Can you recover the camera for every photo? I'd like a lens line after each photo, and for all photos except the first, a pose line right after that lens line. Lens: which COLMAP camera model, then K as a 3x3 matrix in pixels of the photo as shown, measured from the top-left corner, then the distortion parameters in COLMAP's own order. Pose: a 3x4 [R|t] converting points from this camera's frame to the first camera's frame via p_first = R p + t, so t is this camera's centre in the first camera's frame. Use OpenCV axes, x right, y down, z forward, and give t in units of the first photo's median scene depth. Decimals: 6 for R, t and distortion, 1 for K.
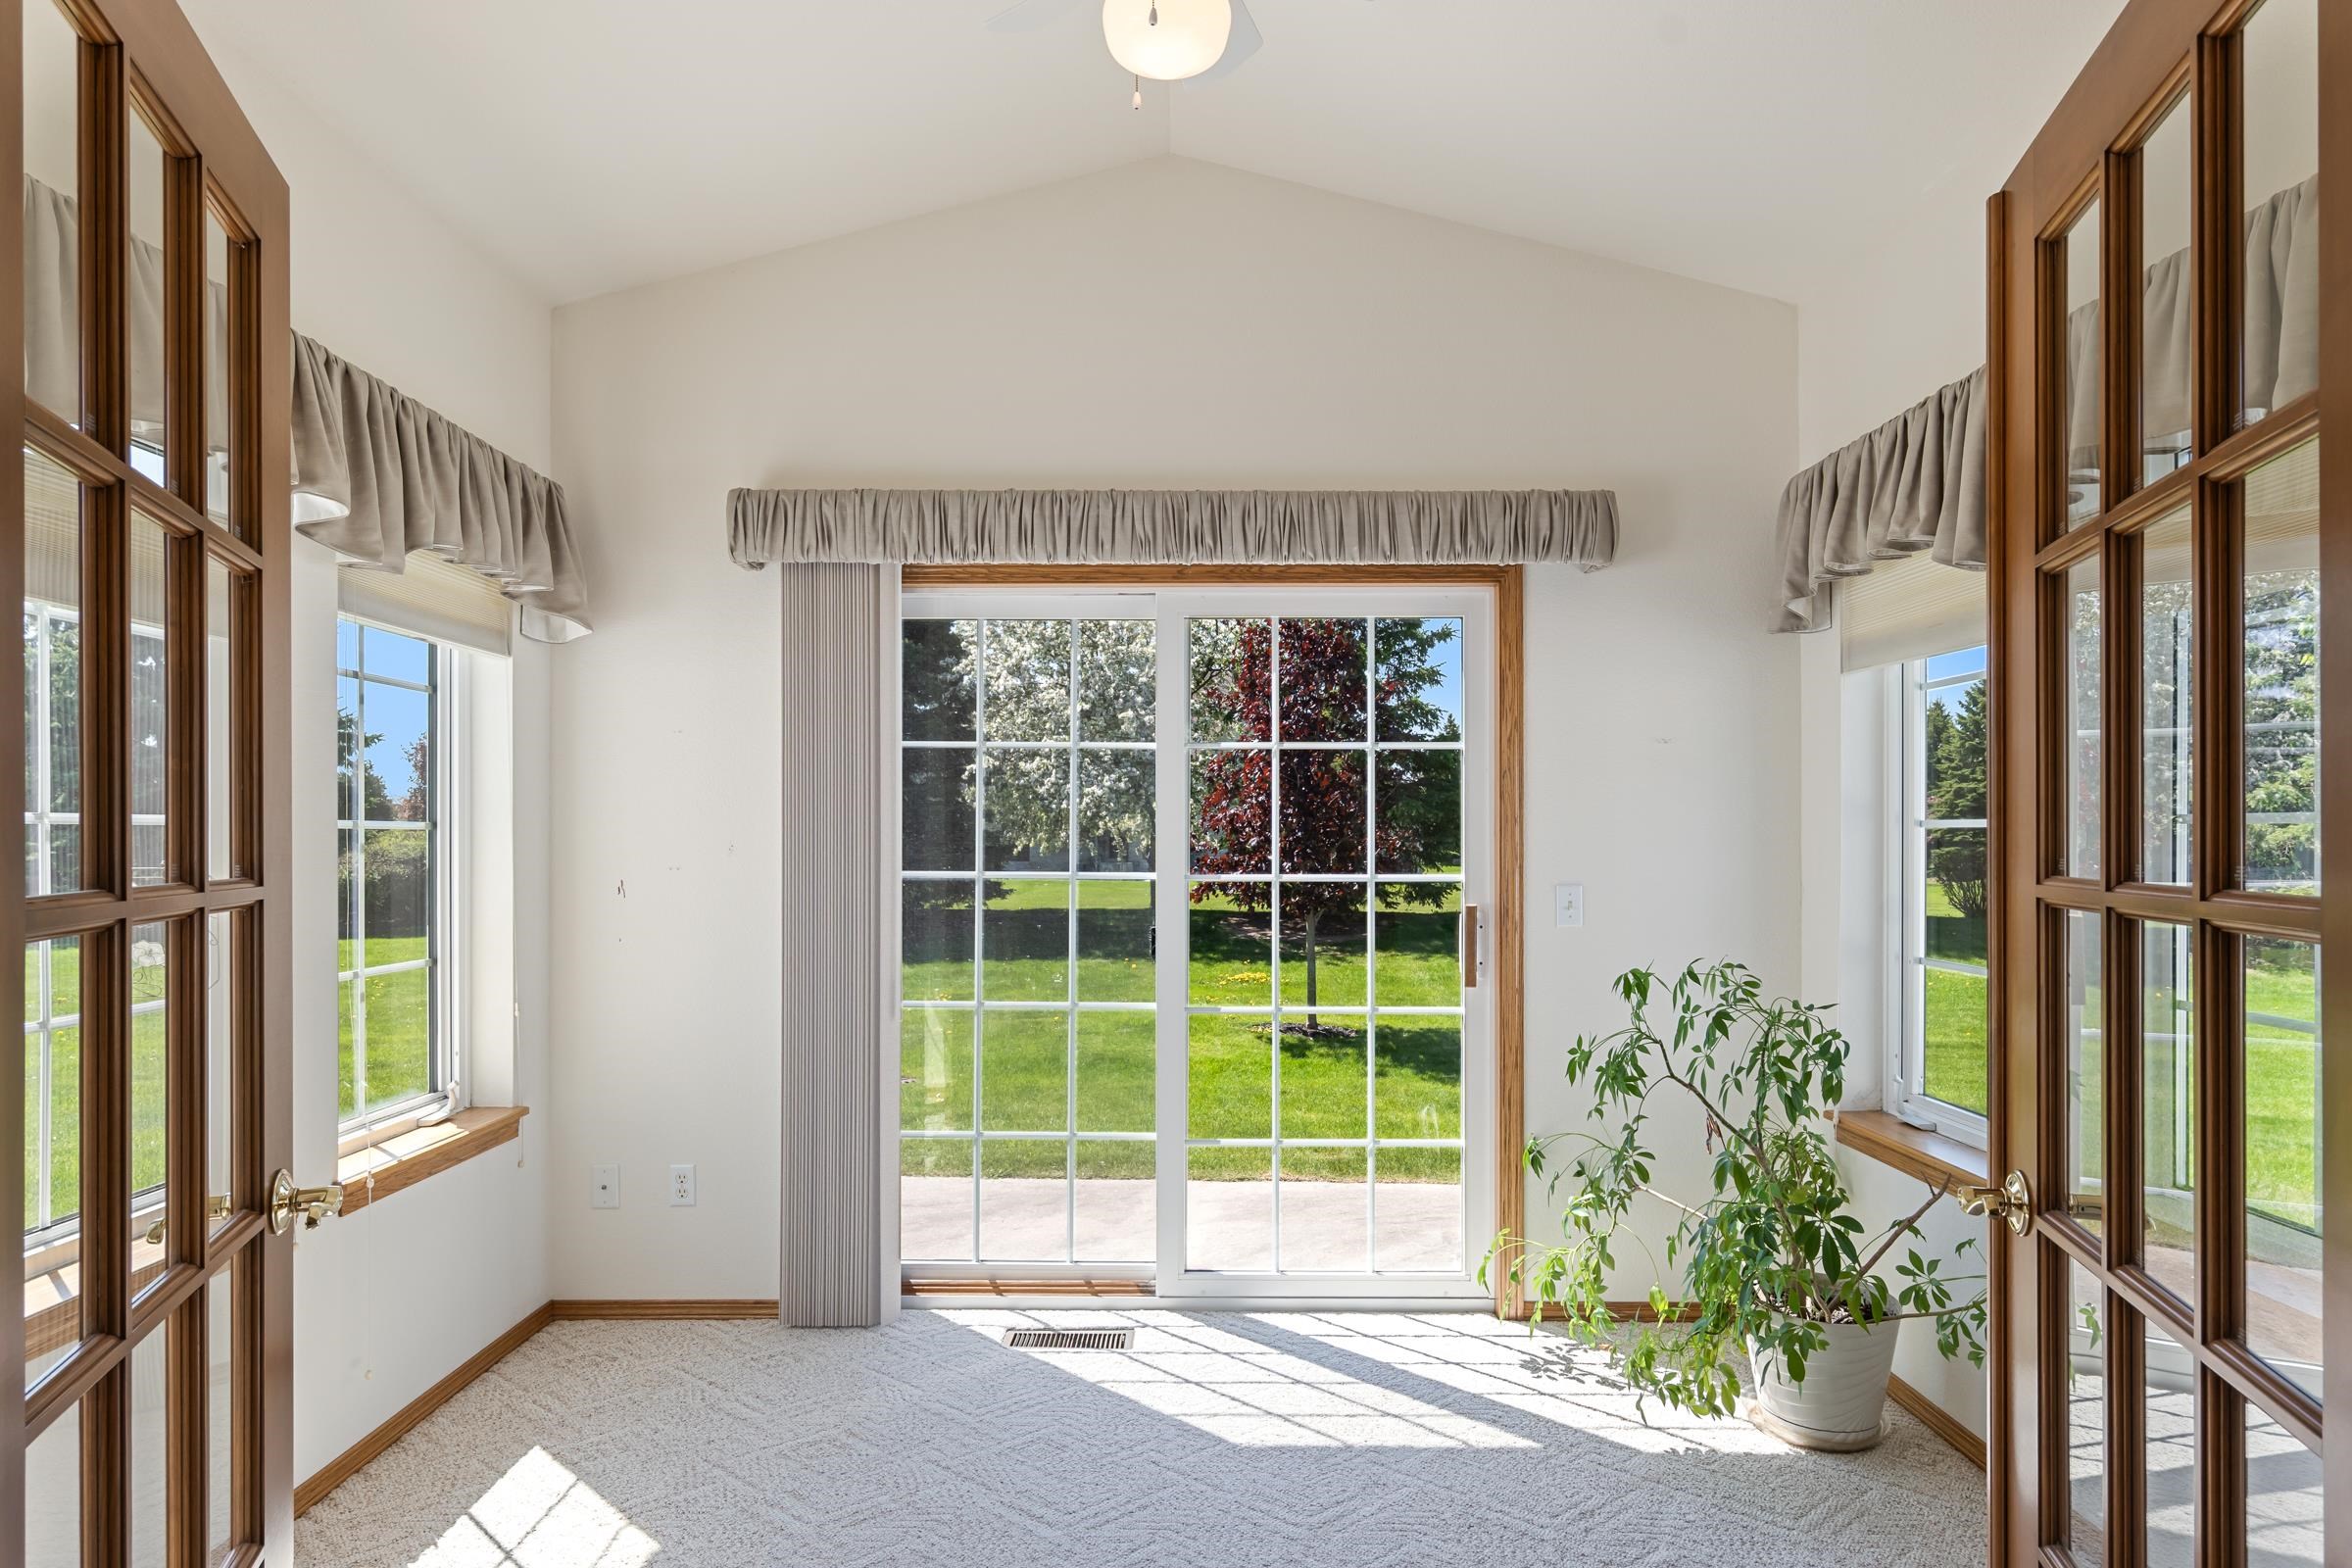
lens RADIAL K [[1316.7, 0, 1170.9], [0, 1316.7, 831.5], [0, 0, 1]] dist [-0.002124, -0.000207]
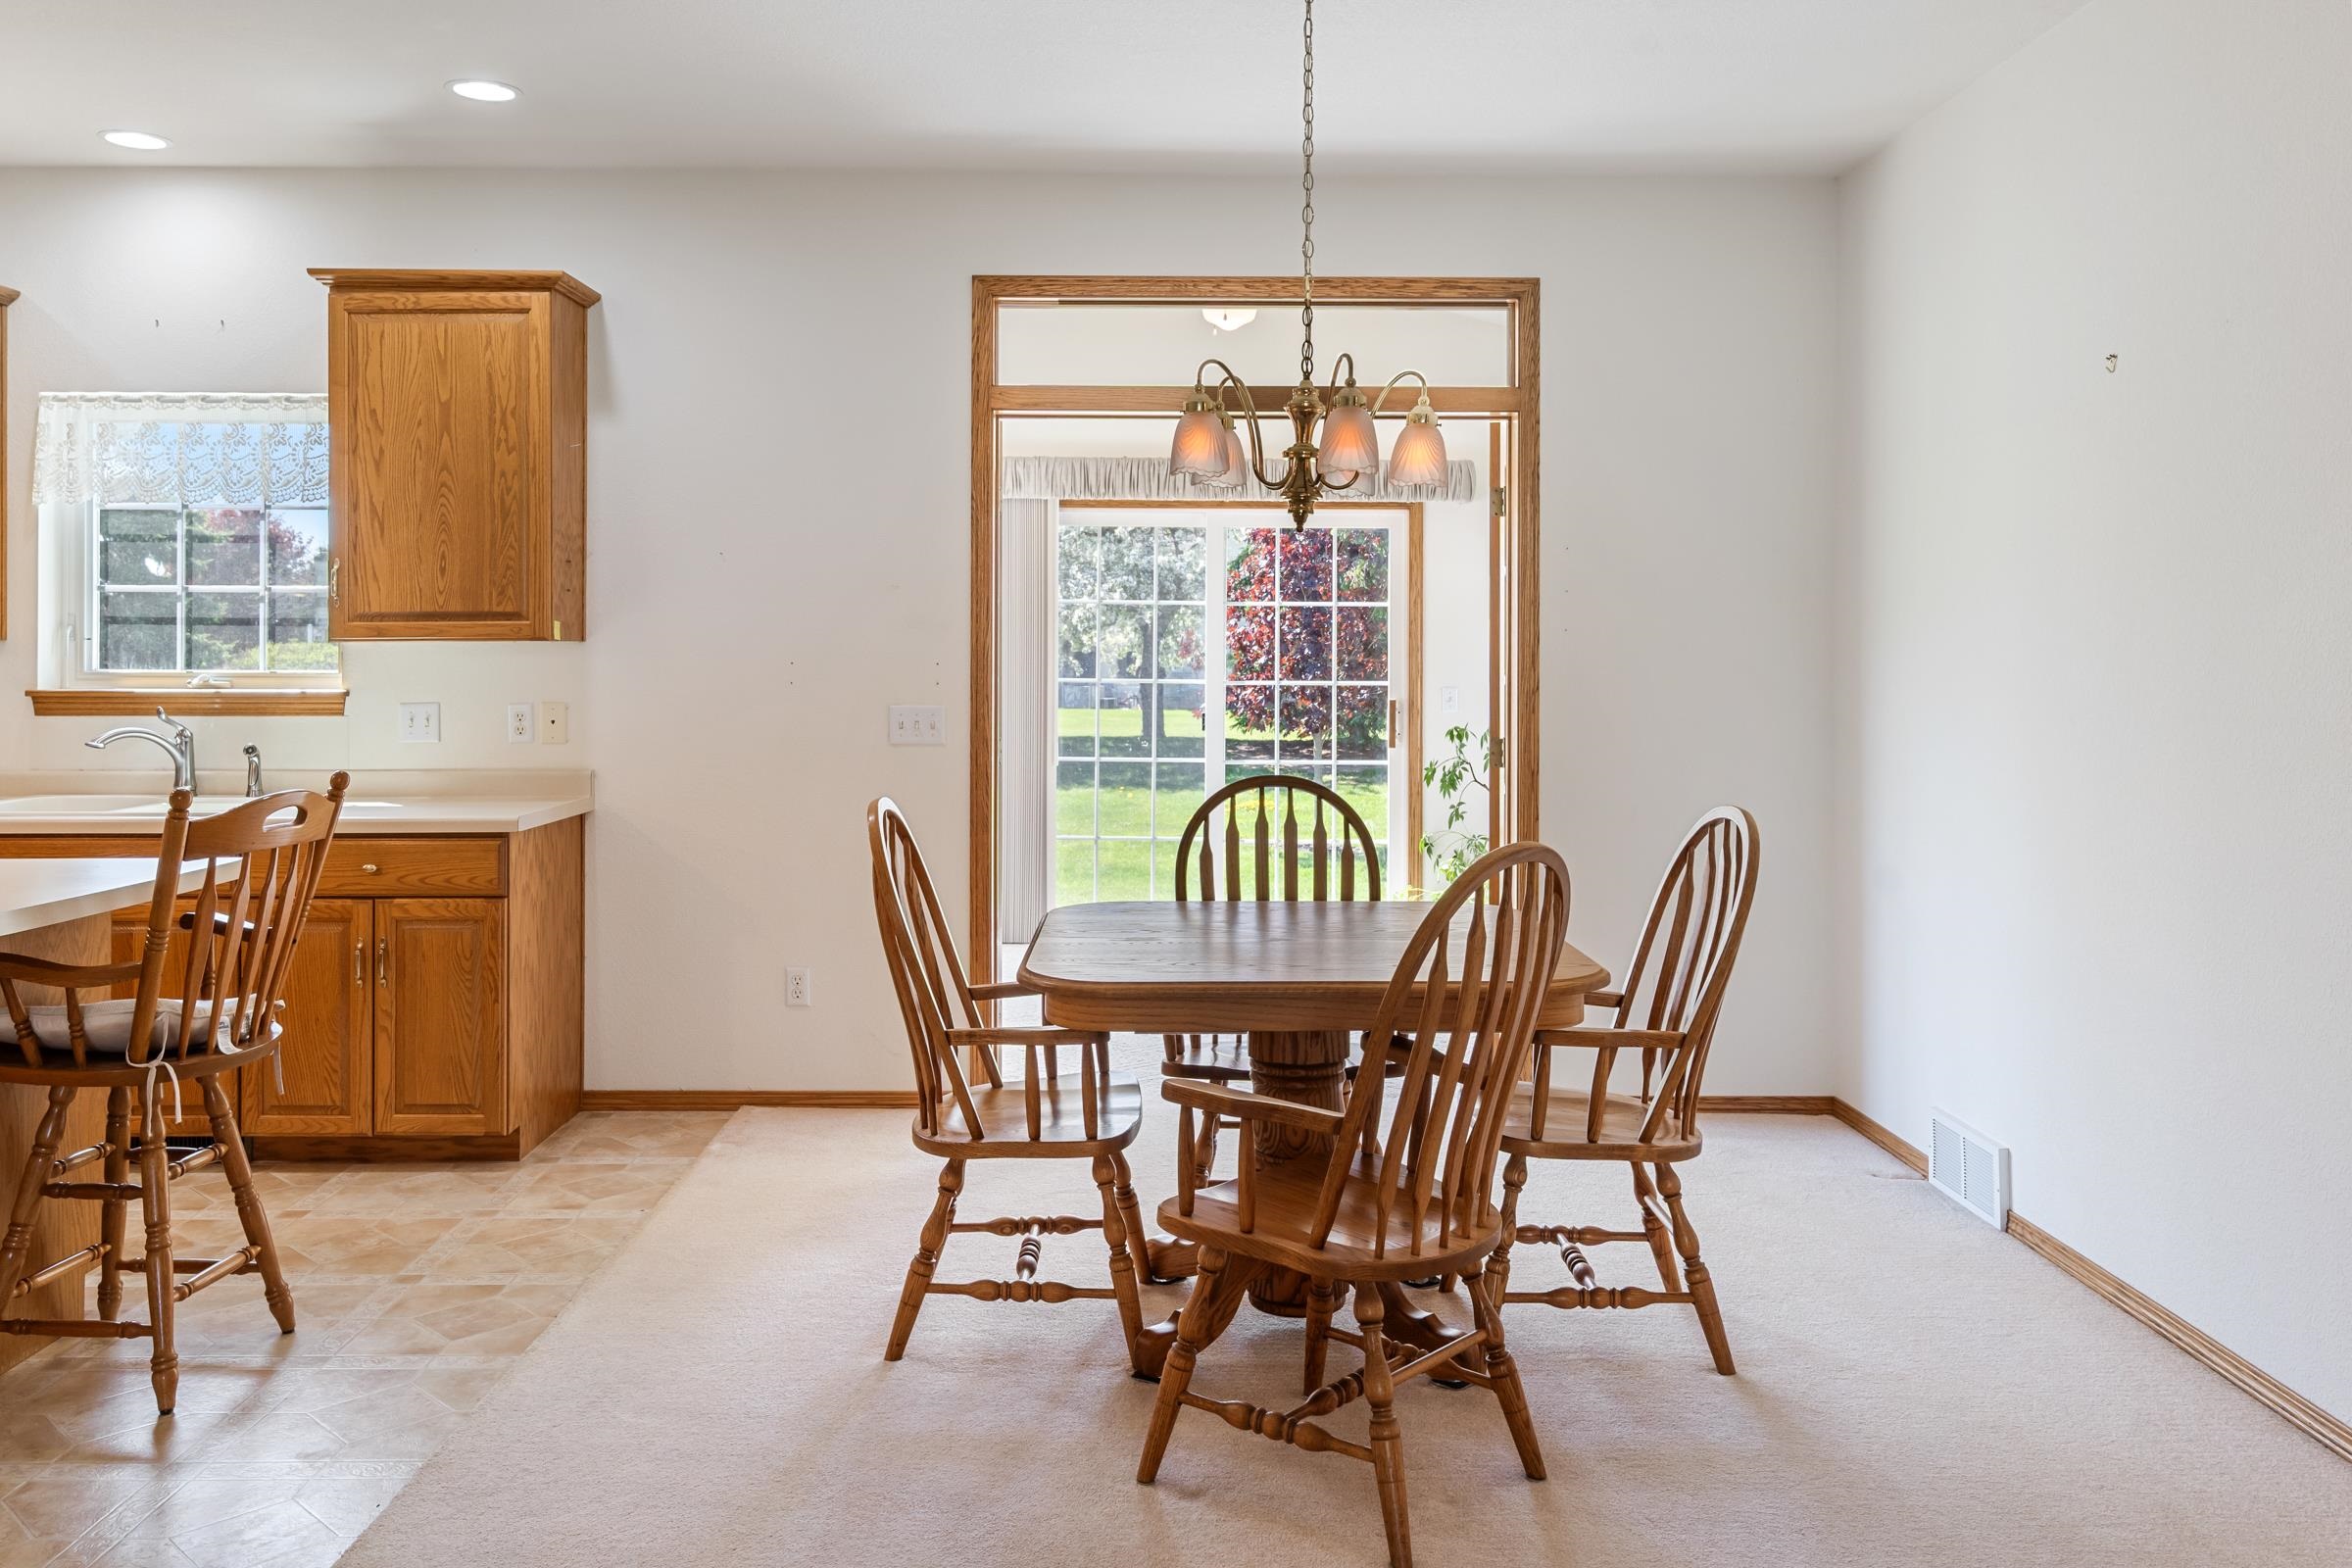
lens RADIAL K [[1839.7, 0, 1168.1], [0, 1839.7, 643.1], [0, 0, 1]] dist [0.002247, 0.002136]
pose [[0.999905, 0.003638, 0.013276, -0.096570], [-0.003634, 0.999993, -0.000351, -0.015164], [-0.013277, 0.000302, 0.999912, -1.422225]]
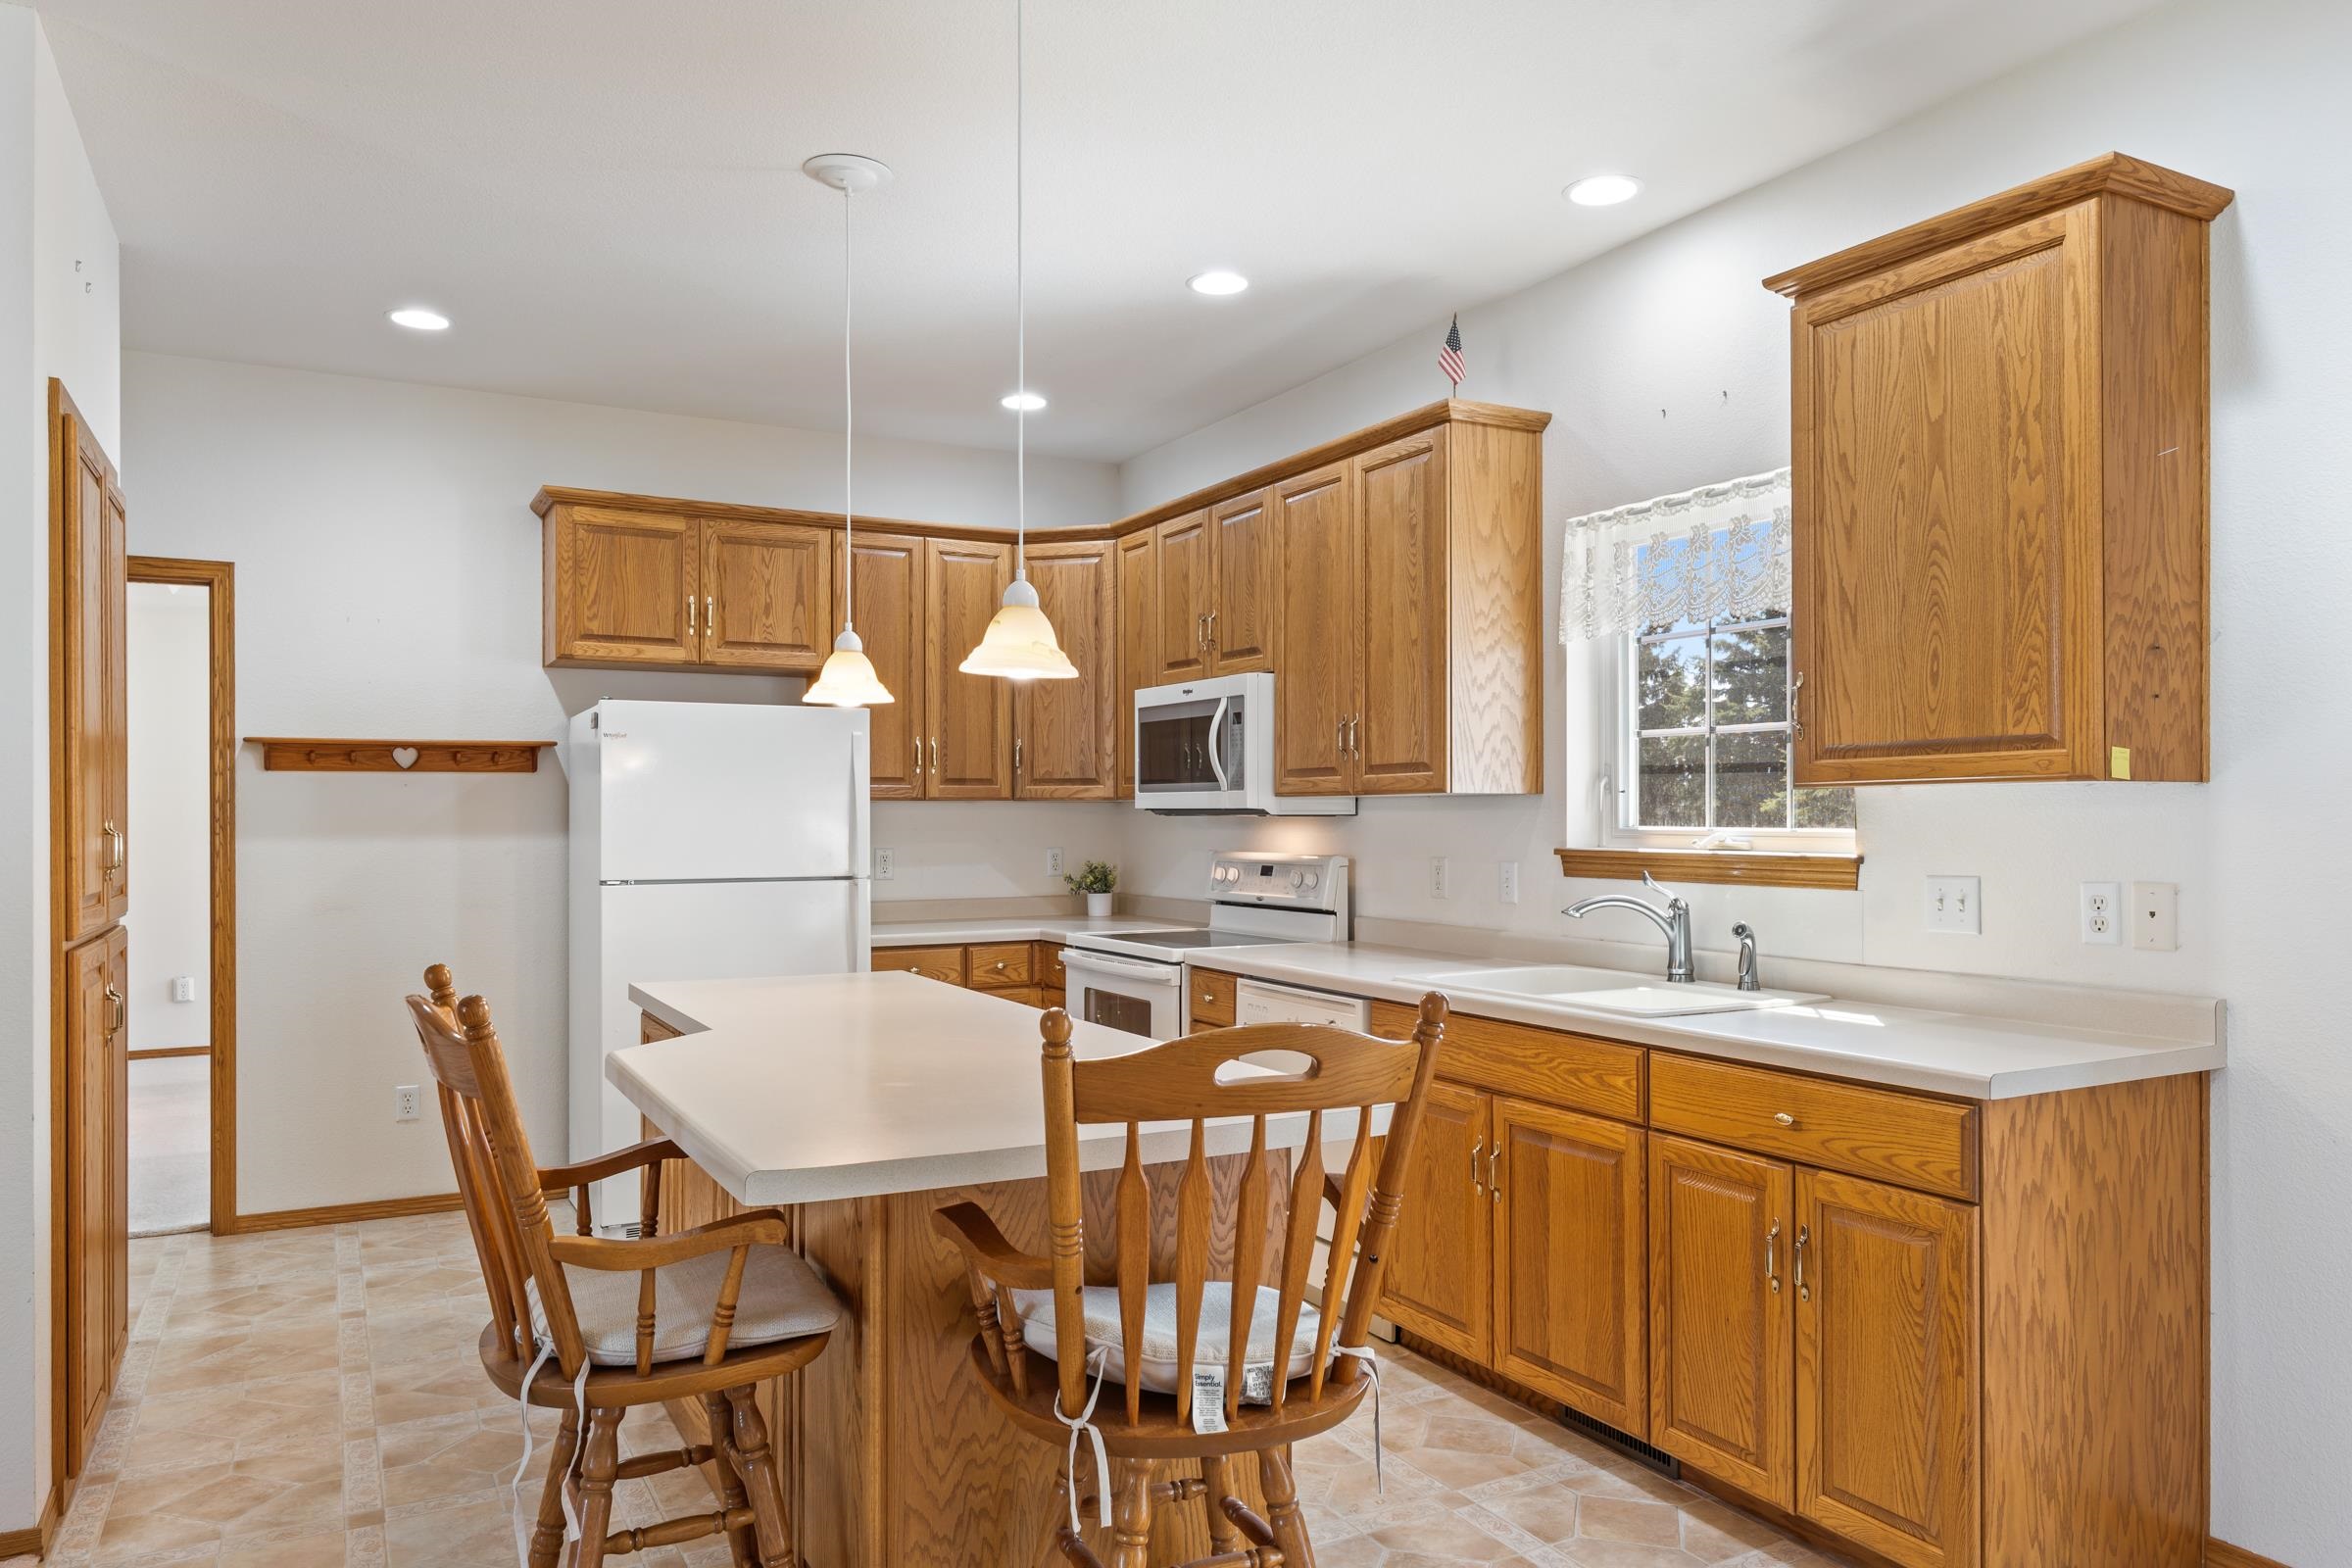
lens RADIAL K [[1557.6, 0, 1169.1], [0, 1557.6, 813.0], [0, 0, 1]] dist [0.002021, 0.002847]
pose [[0.480815, 0.000072, -0.876822, -0.131697], [0.003249, 0.999993, 0.001864, -0.002904], [0.876816, -0.003745, 0.480811, -0.687340]]
